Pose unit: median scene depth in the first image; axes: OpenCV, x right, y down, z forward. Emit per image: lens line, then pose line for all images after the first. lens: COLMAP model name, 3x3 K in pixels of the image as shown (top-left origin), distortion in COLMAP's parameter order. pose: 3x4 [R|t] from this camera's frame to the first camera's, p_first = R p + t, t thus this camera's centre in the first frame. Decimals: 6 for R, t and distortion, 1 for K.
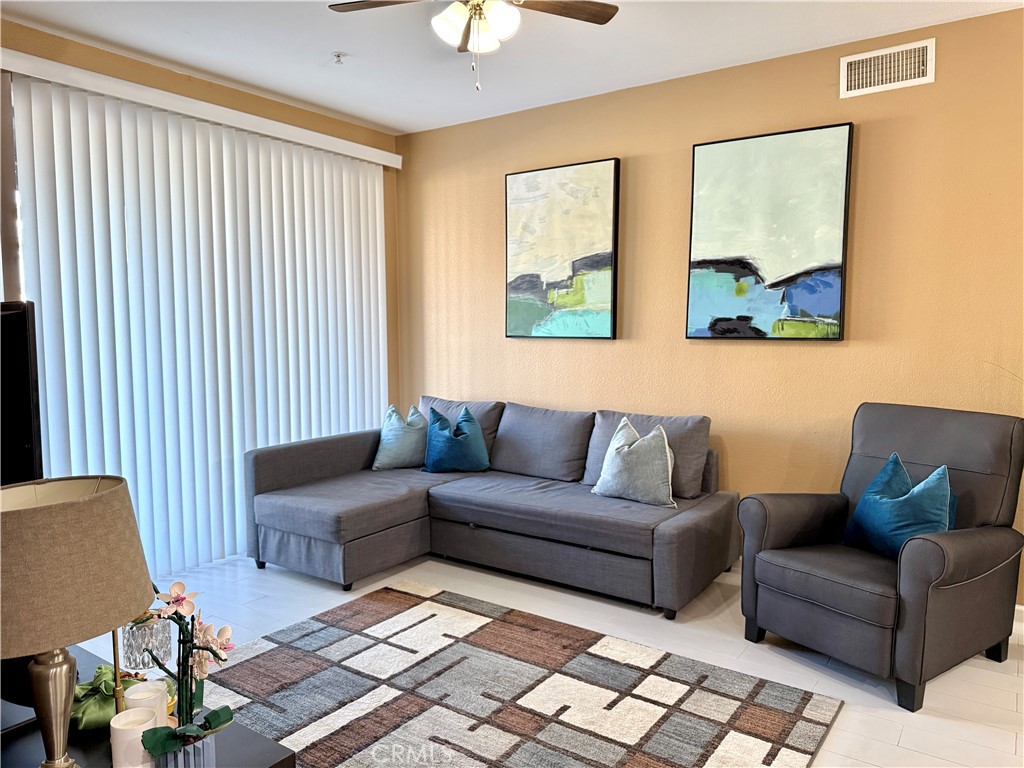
lens RADIAL K [[721.7, 0, 516.8], [0, 721.7, 382.3], [0, 0, 1]] dist [0.055578, -0.057281]
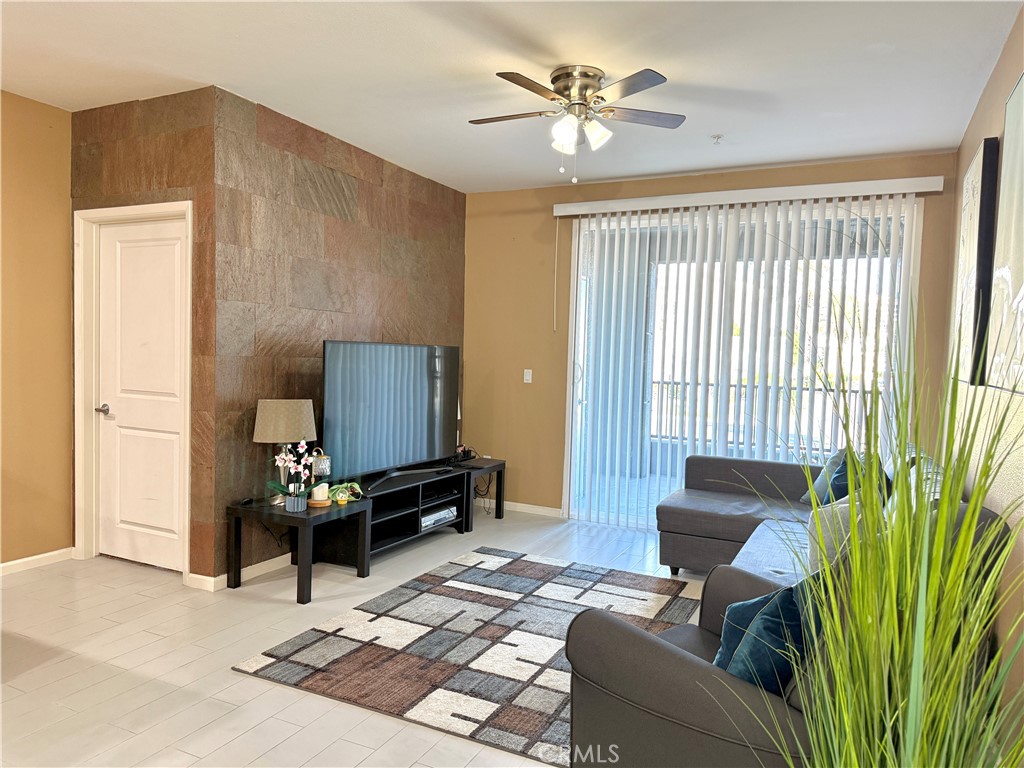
lens RADIAL K [[721.7, 0, 514.0], [0, 721.7, 388.7], [0, 0, 1]] dist [0.055578, -0.057281]
pose [[0.157153, 0.053572, -0.986120, 0.947515], [-0.109905, 0.993274, 0.036445, -0.036373], [0.981440, 0.102652, 0.161984, 0.540122]]
